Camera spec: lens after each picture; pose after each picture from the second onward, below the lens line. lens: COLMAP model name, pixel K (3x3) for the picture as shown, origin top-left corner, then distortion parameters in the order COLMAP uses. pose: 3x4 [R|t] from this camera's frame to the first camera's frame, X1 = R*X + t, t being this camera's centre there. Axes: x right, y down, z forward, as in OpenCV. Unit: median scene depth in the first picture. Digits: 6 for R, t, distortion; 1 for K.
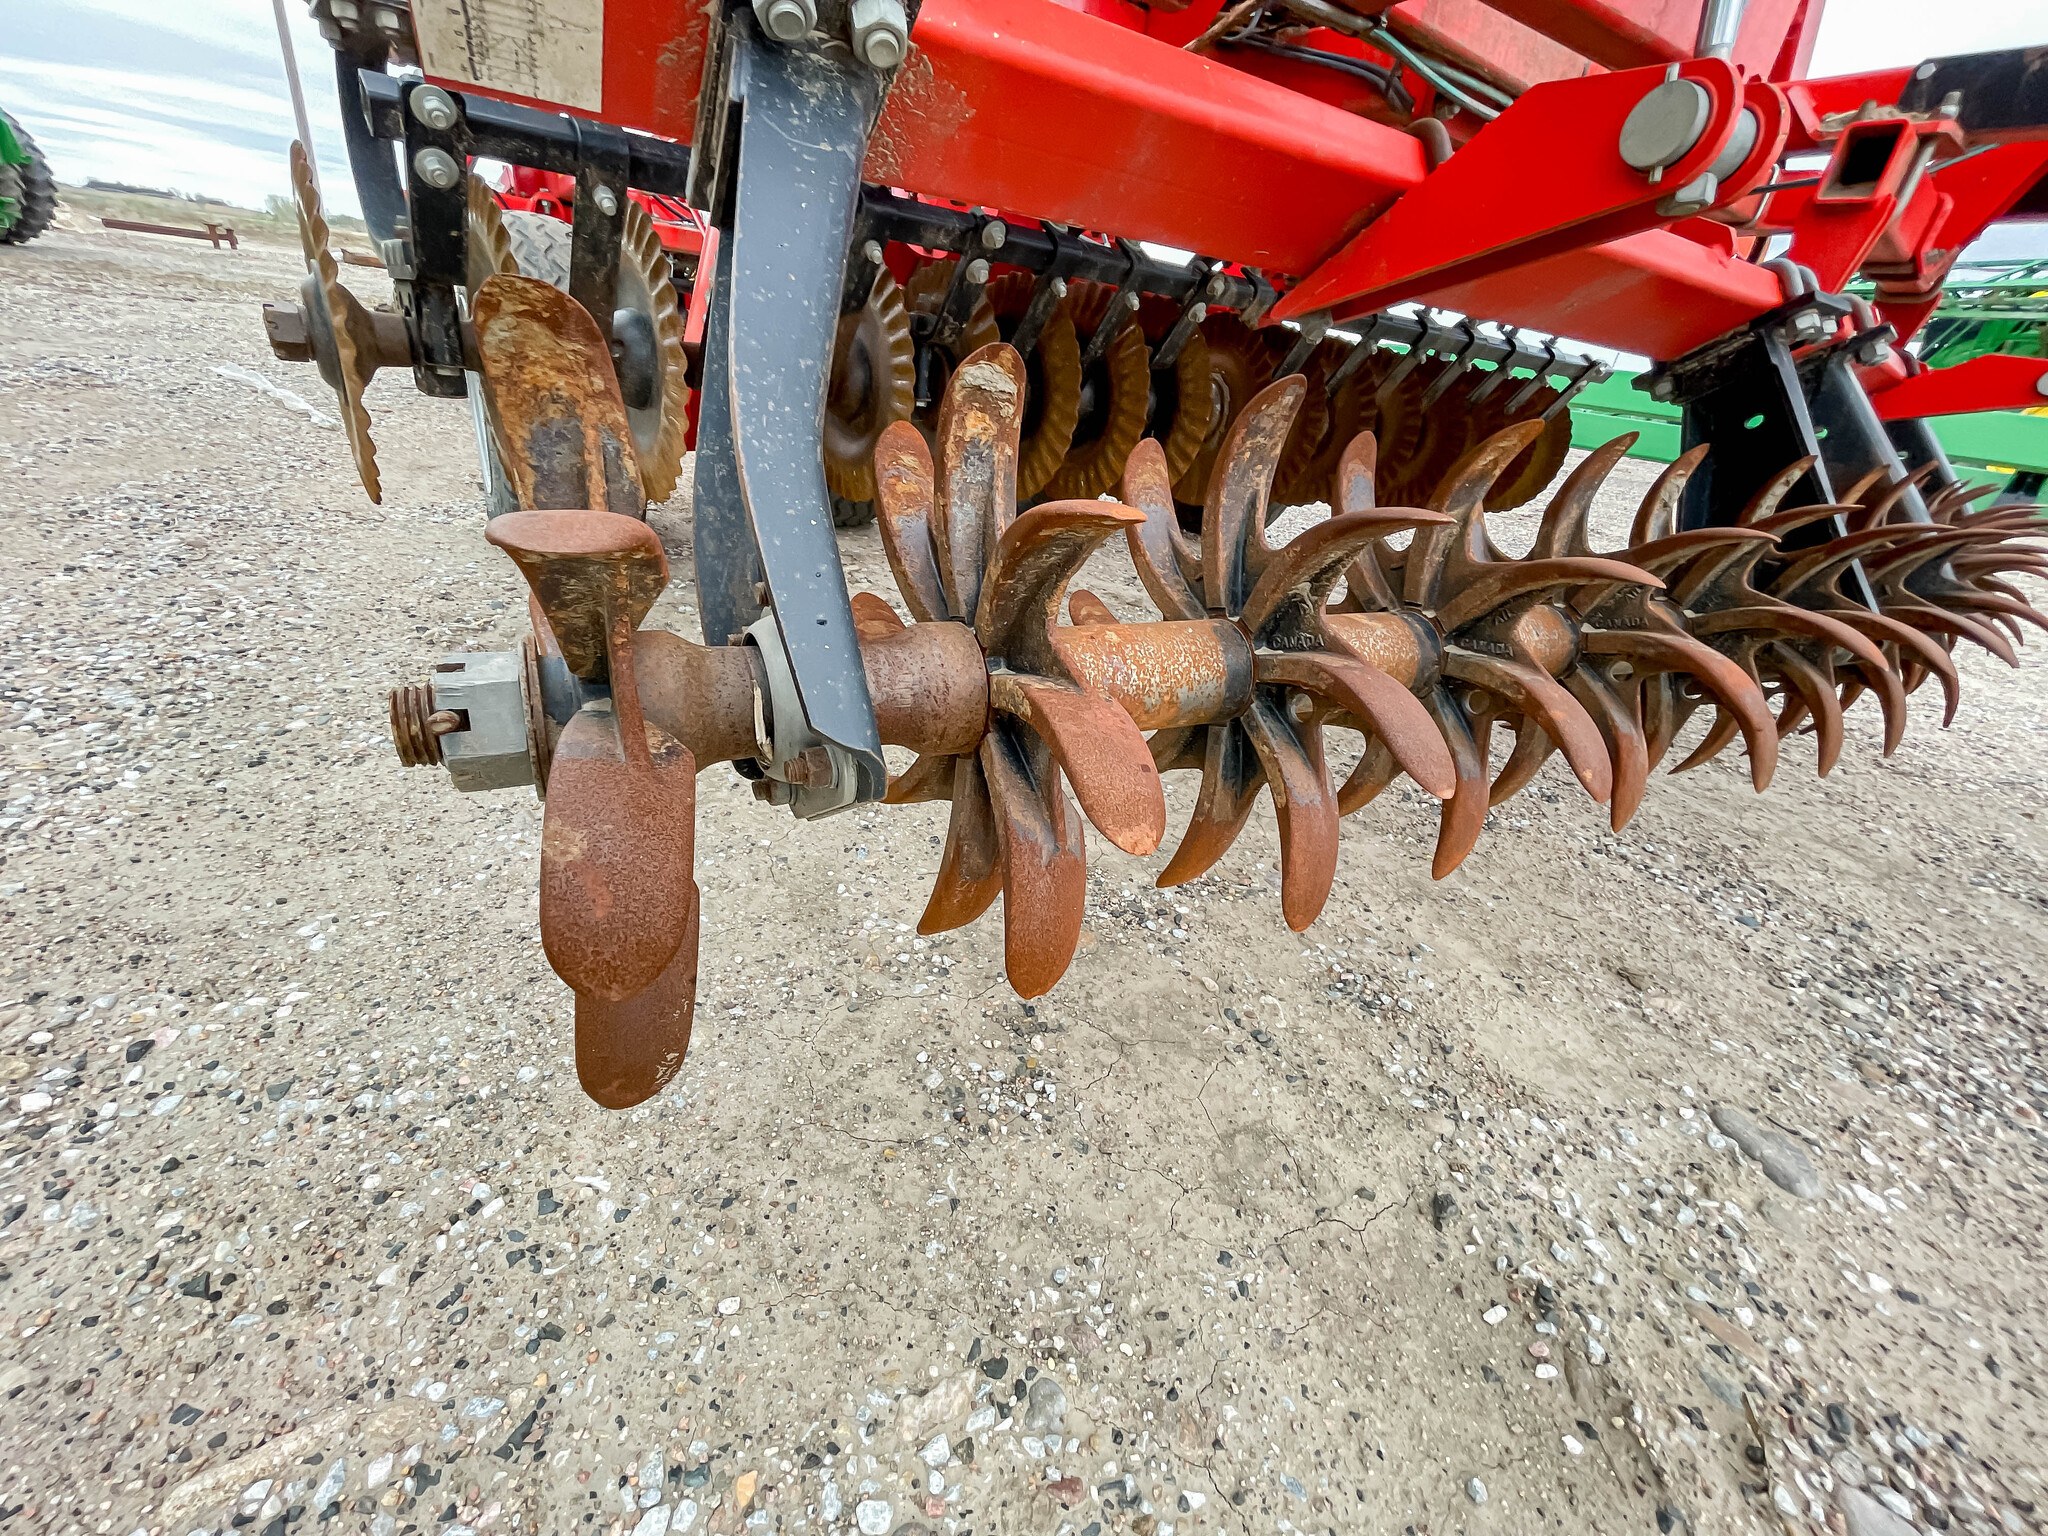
lens RADIAL K [[829.7, 0, 1021.0], [0, 829.7, 773.4], [0, 0, 1]] dist [-0.002637, -0.000203]
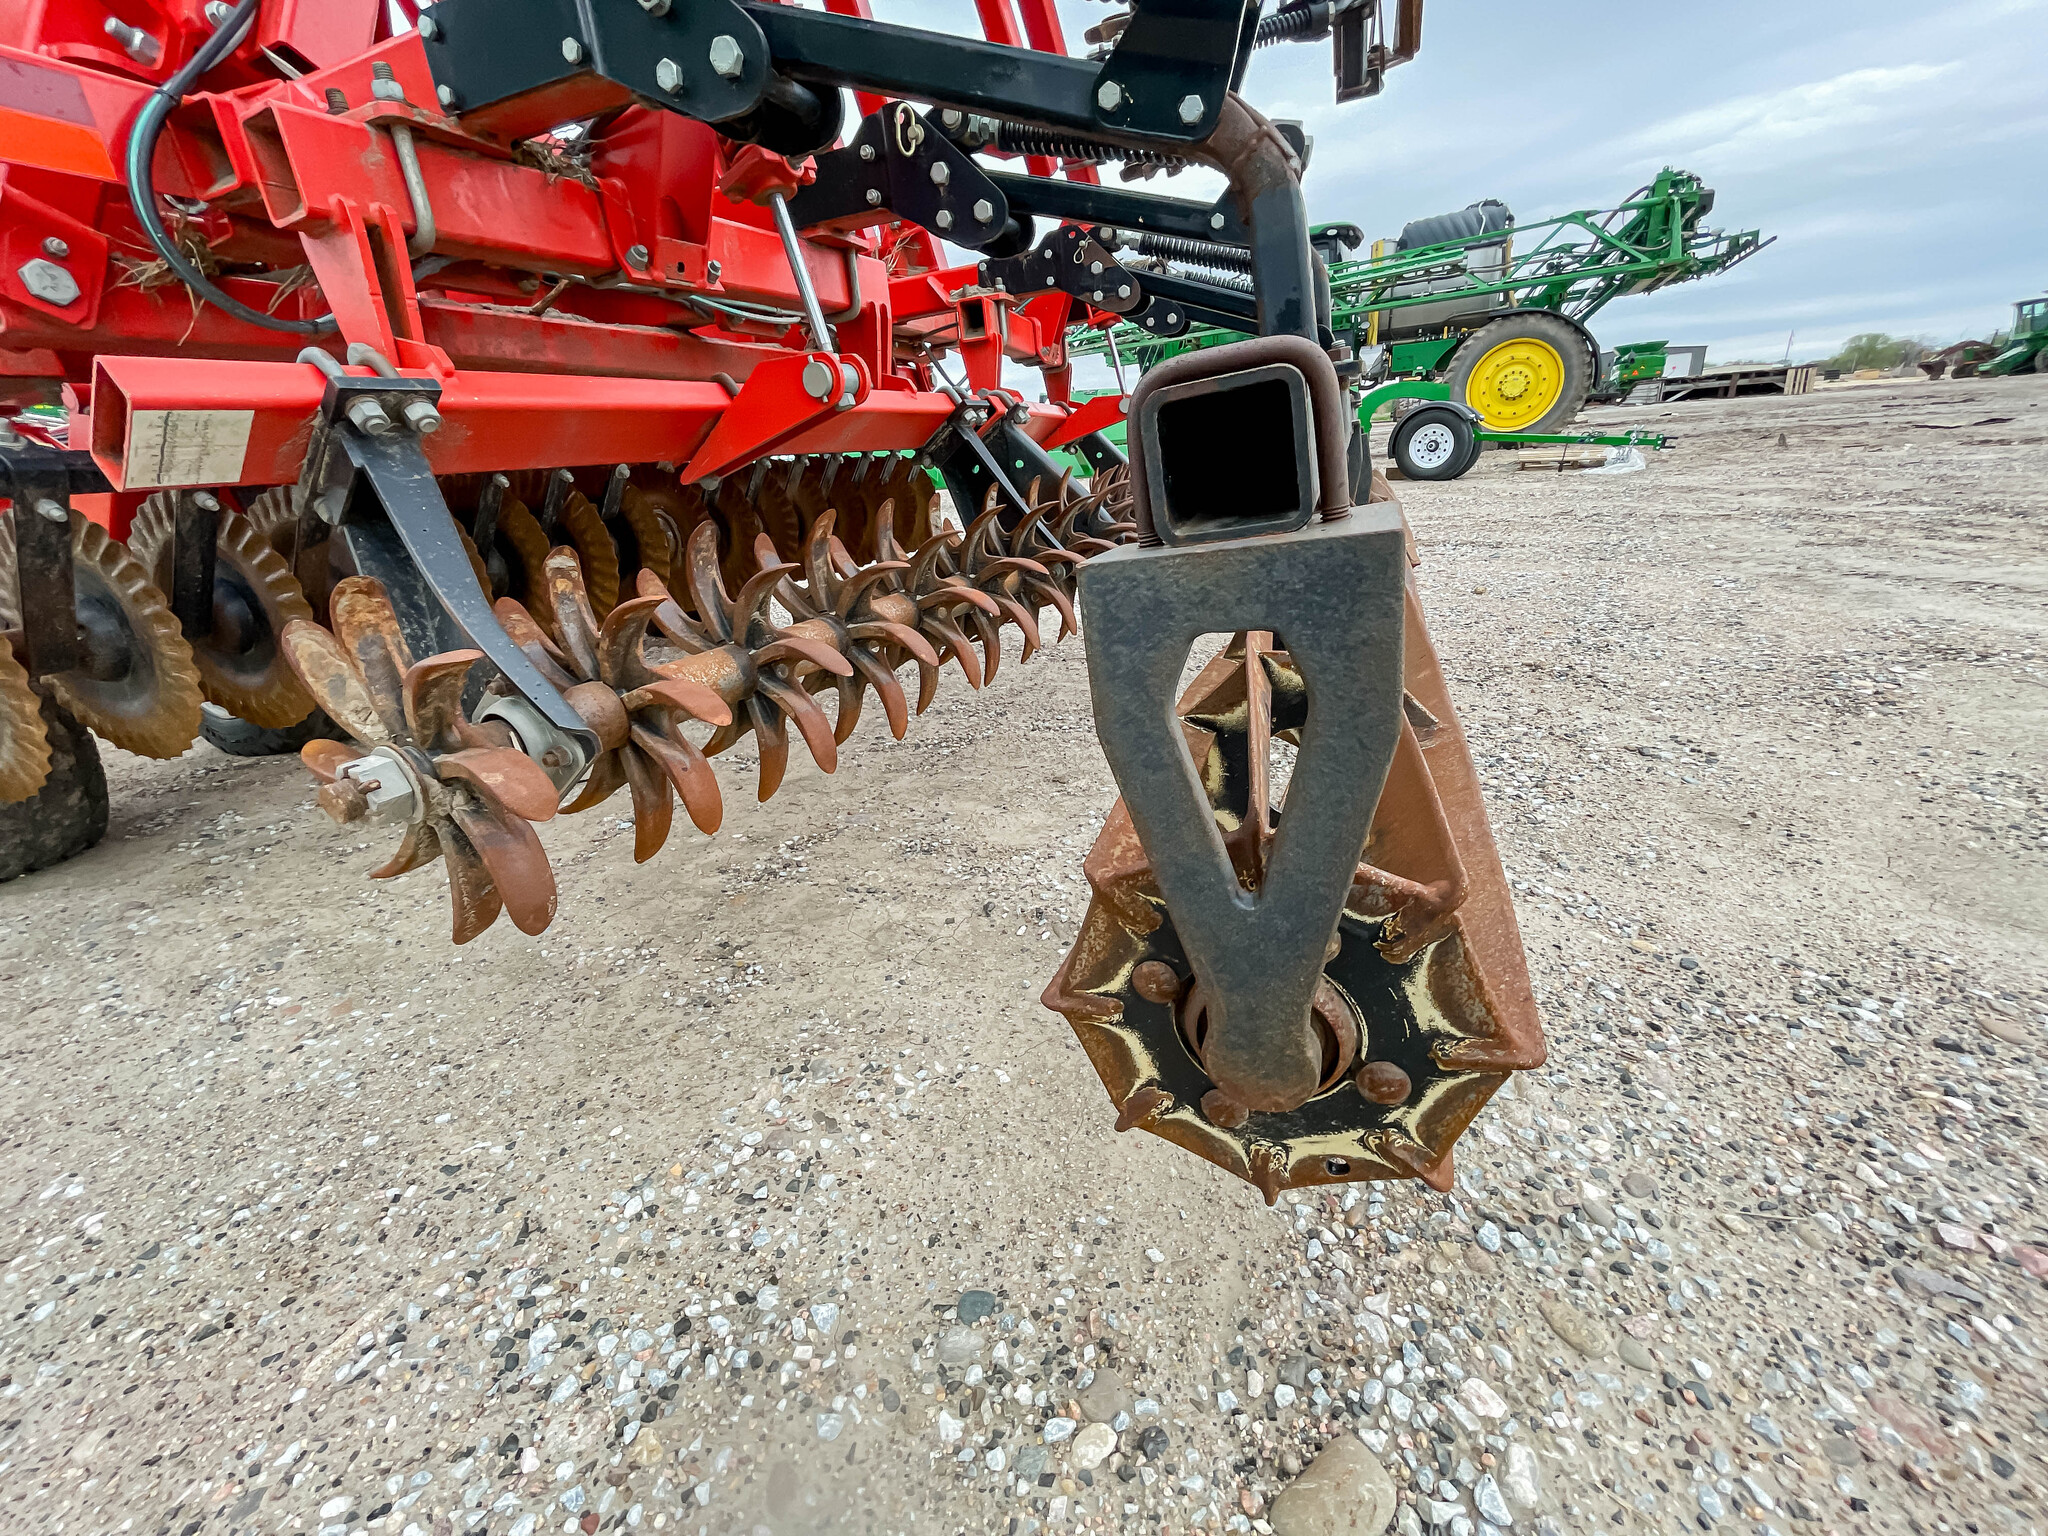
lens RADIAL K [[829.2, 0, 1019.0], [0, 829.2, 771.7], [0, 0, 1]] dist [0.000077, -0.000351]
pose [[0.797684, -0.385081, 0.464125, -0.123392], [0.432861, 0.901452, 0.003977, 0.205834], [-0.419918, 0.197729, 0.885761, -0.518435]]
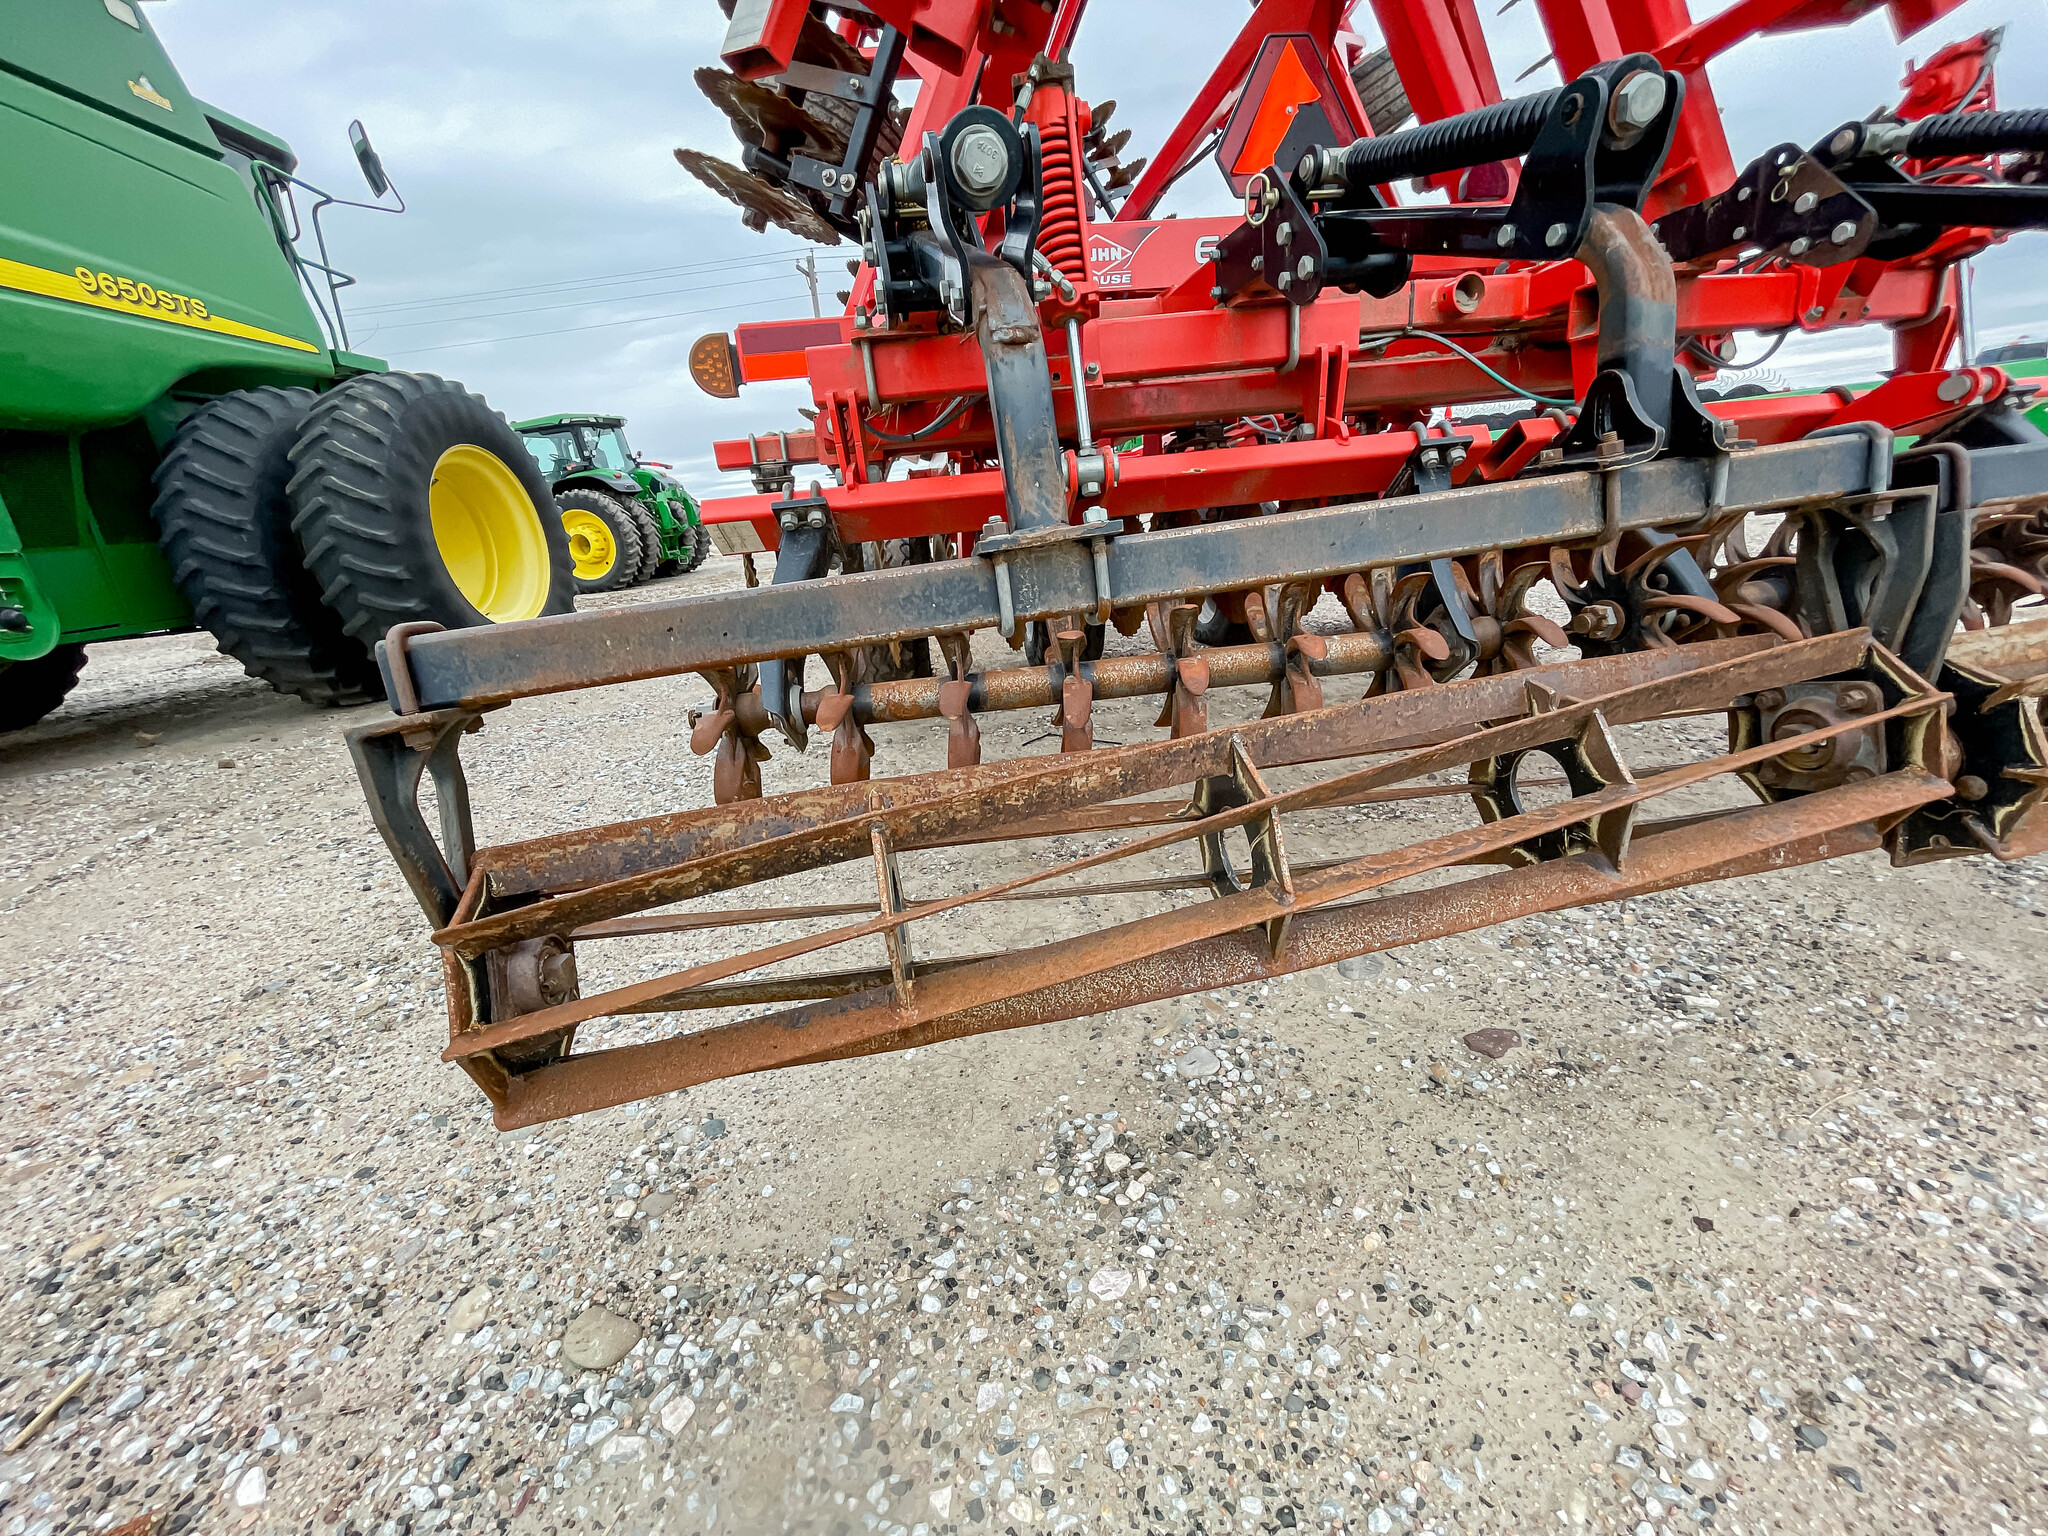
lens RADIAL K [[829.2, 0, 1019.0], [0, 829.2, 771.7], [0, 0, 1]] dist [0.000077, -0.000351]
pose [[0.881974, -0.073706, -0.465500, 0.935341], [-0.011655, 0.983983, -0.177884, 0.330495], [0.471155, 0.162314, 0.866988, -0.633548]]
